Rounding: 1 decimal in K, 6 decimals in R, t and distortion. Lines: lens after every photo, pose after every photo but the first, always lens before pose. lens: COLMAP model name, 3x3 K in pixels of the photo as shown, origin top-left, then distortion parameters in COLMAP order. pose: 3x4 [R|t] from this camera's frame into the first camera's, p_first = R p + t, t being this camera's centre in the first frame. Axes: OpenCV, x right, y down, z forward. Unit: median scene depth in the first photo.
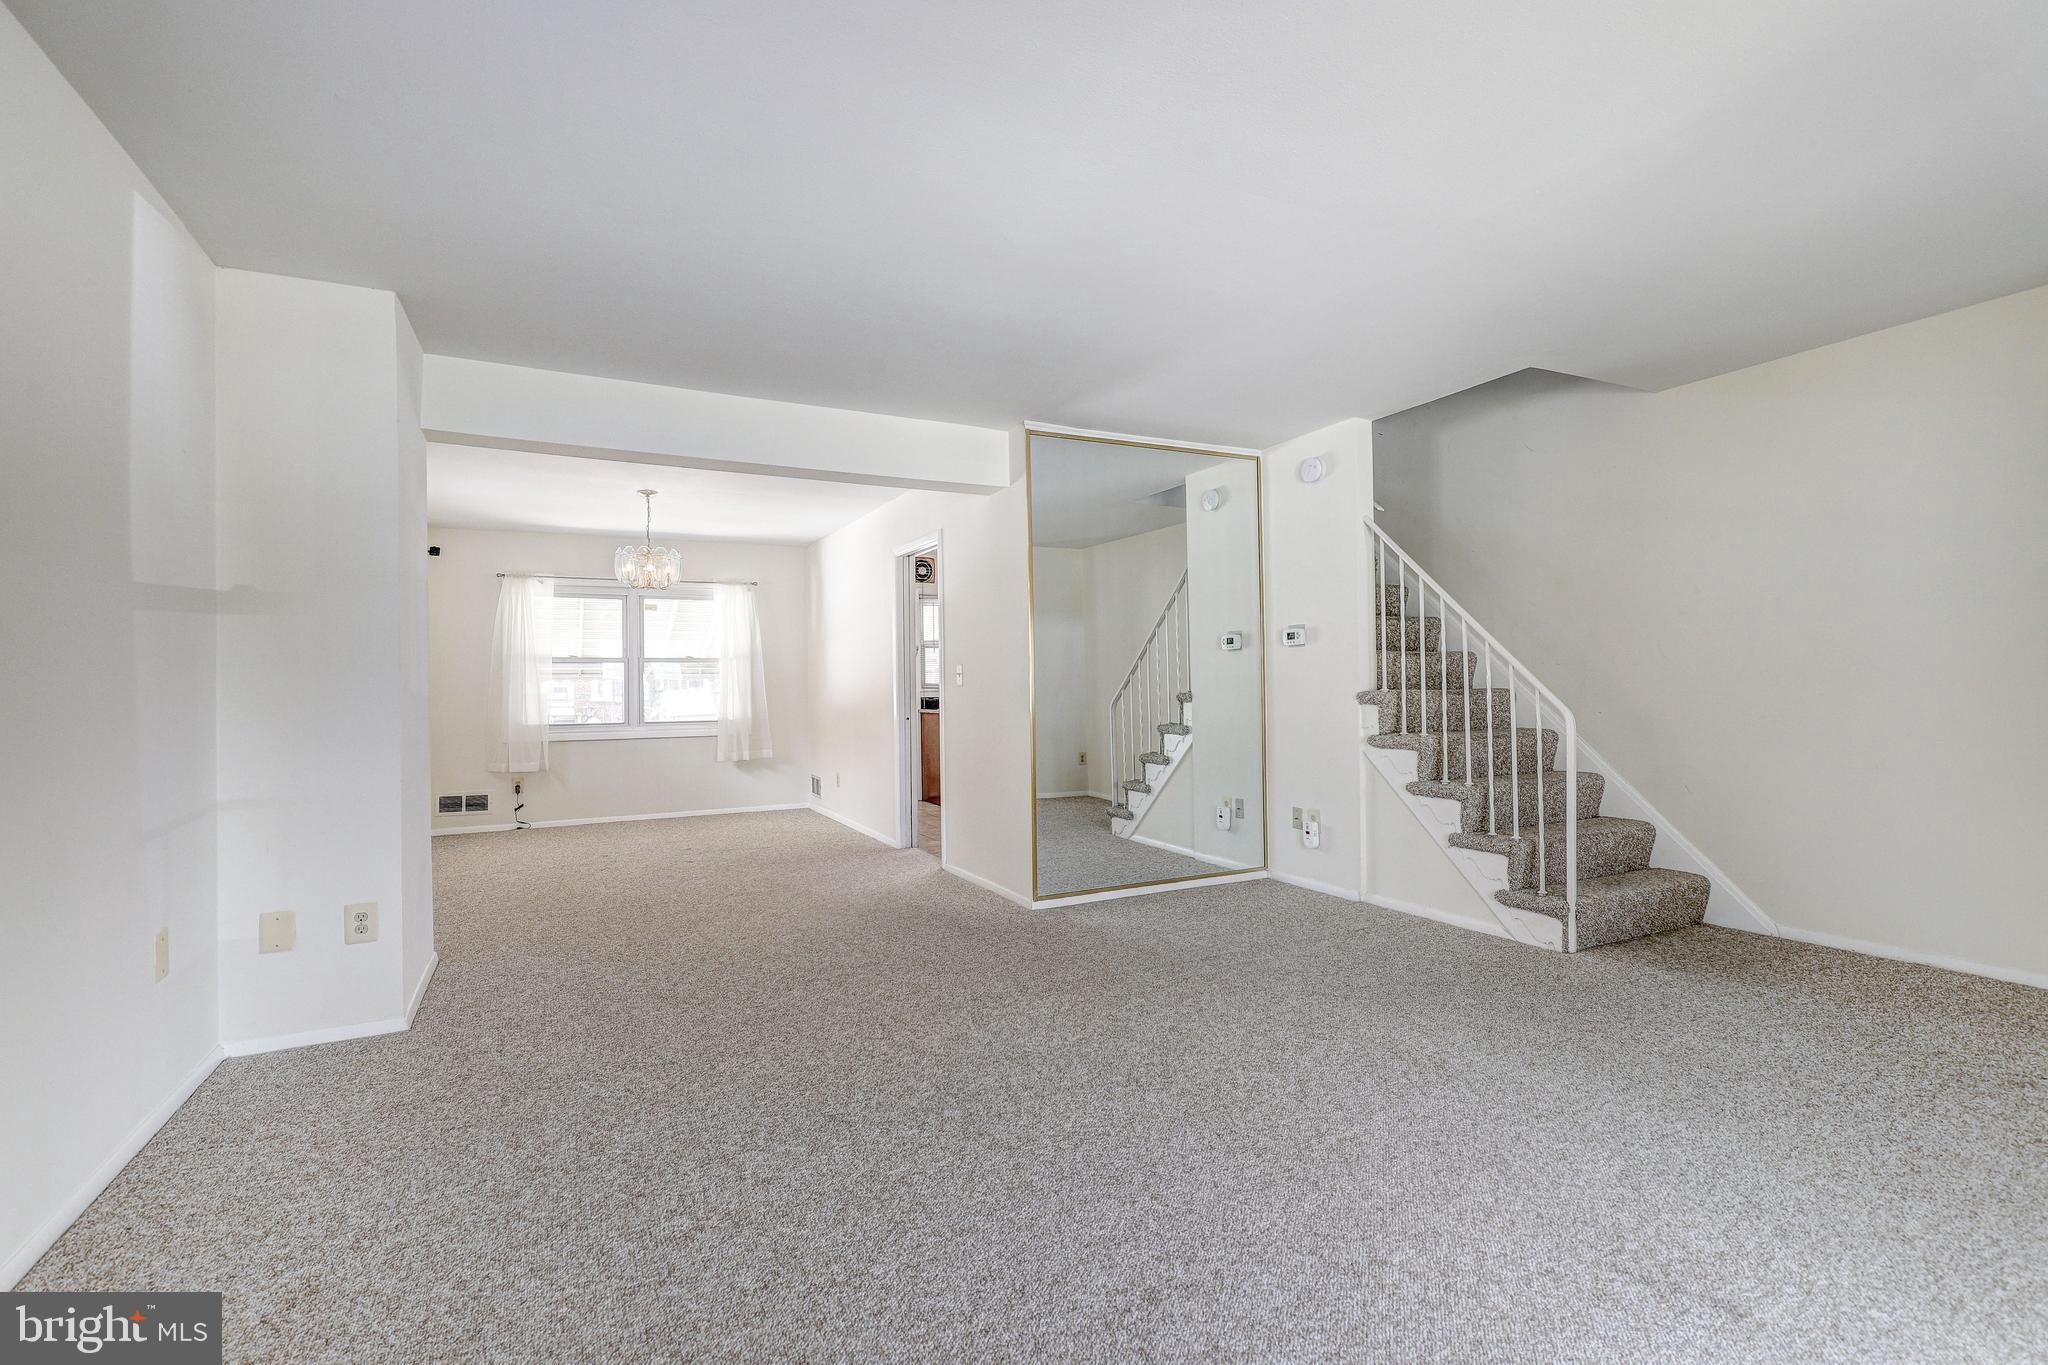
lens RADIAL K [[926.0, 0, 1031.2], [0, 926.0, 684.2], [0, 0, 1]] dist [-0.000440, 0.000044]
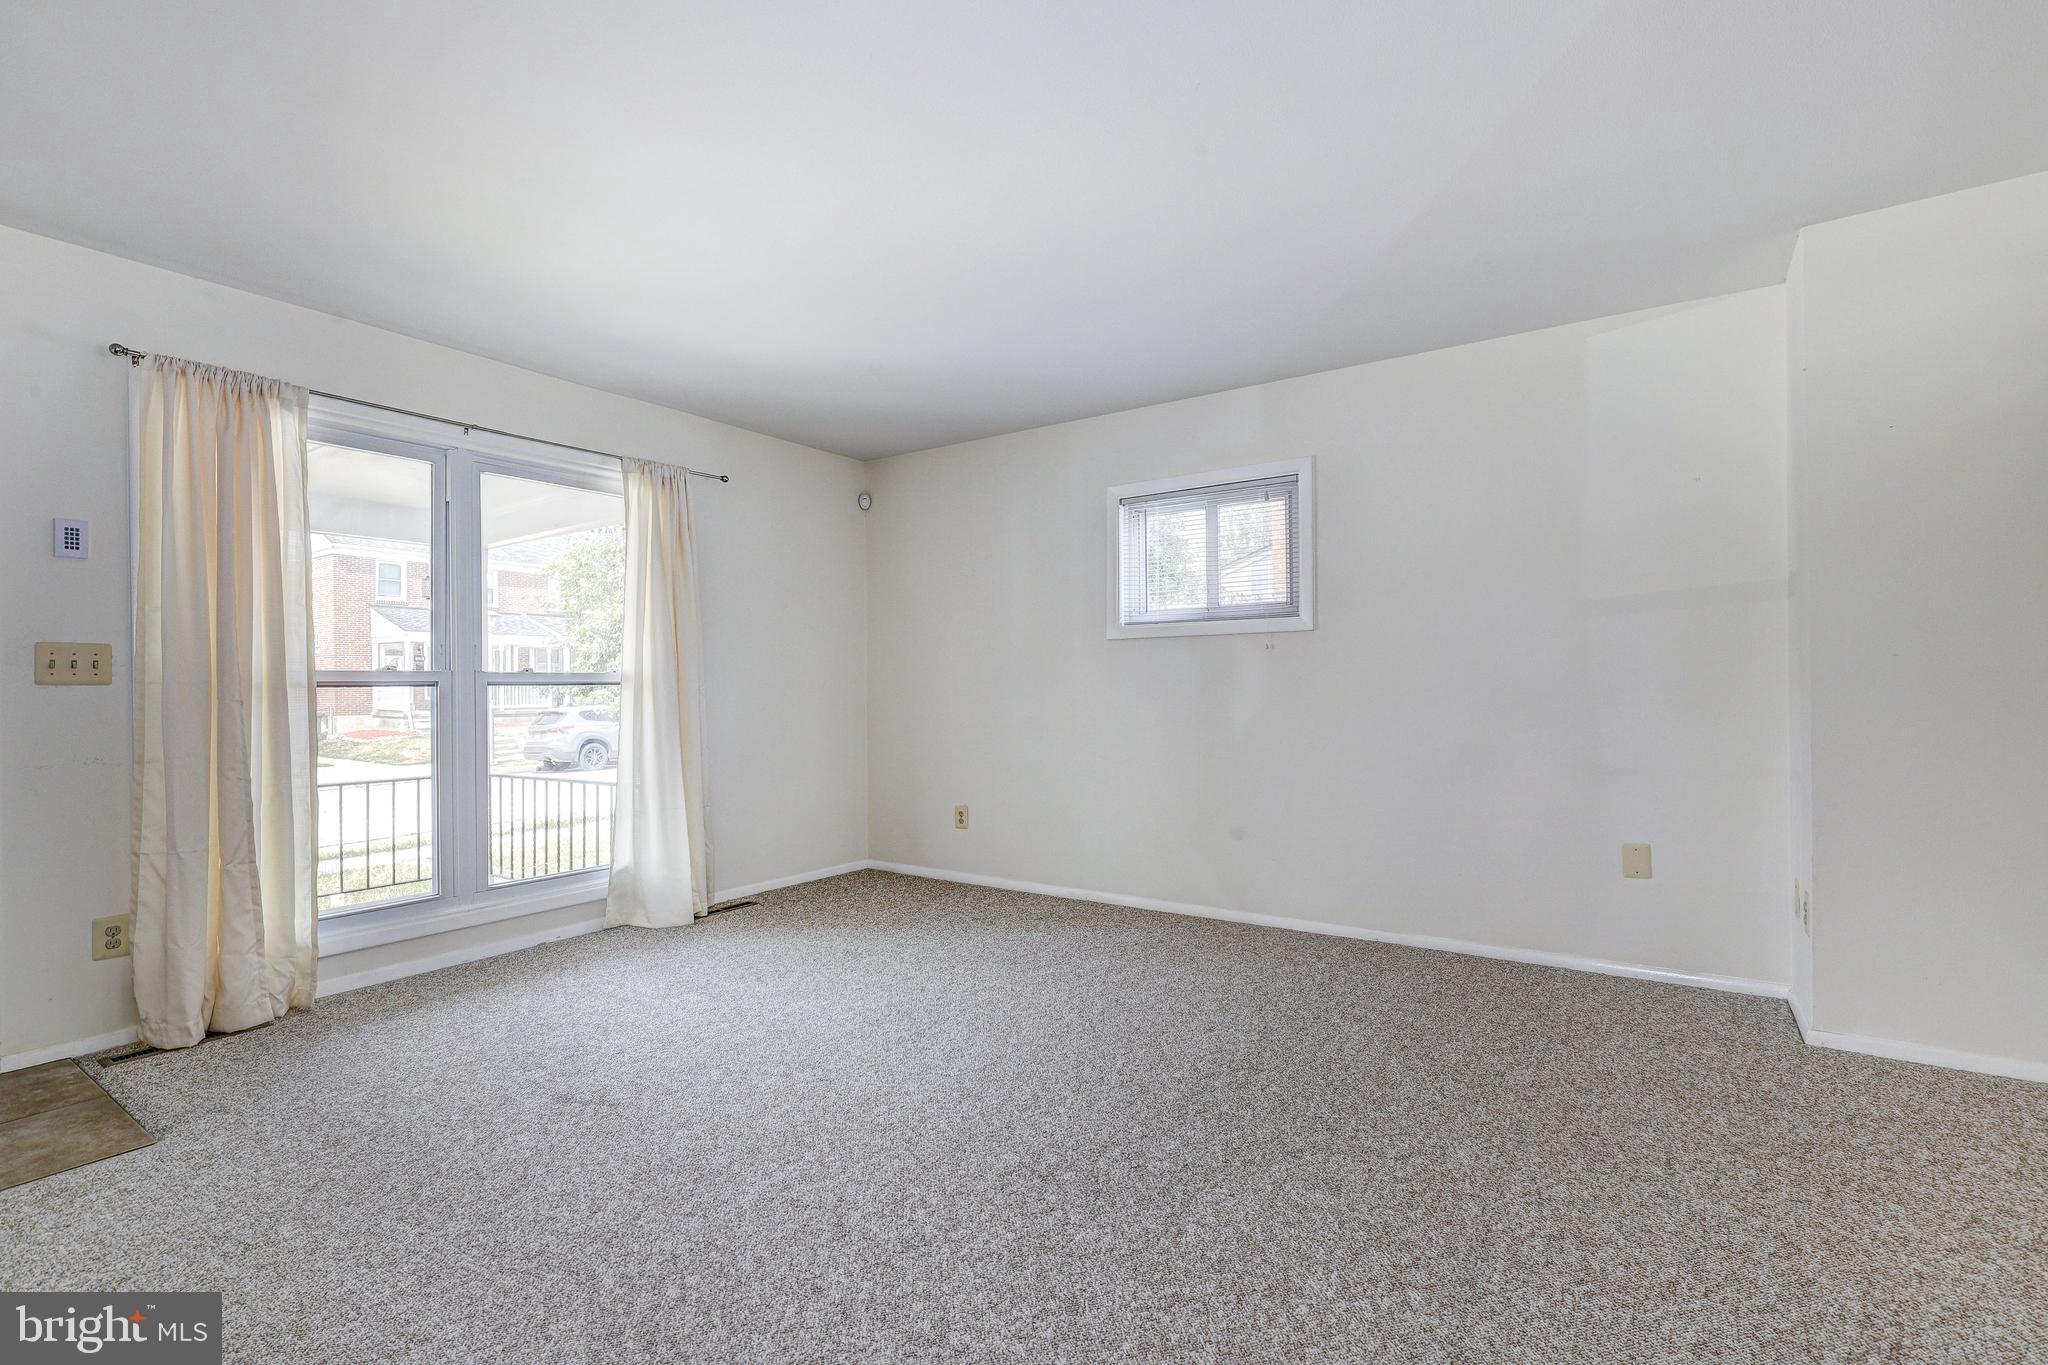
lens RADIAL K [[924.3, 0, 1026.3], [0, 924.3, 676.1], [0, 0, 1]] dist [0.000711, 0.000180]
pose [[-0.877857, 0.017532, -0.478601, 0.171003], [0.023343, 0.999708, -0.006193, 0.000892], [0.478353, -0.016609, -0.878010, 0.581016]]
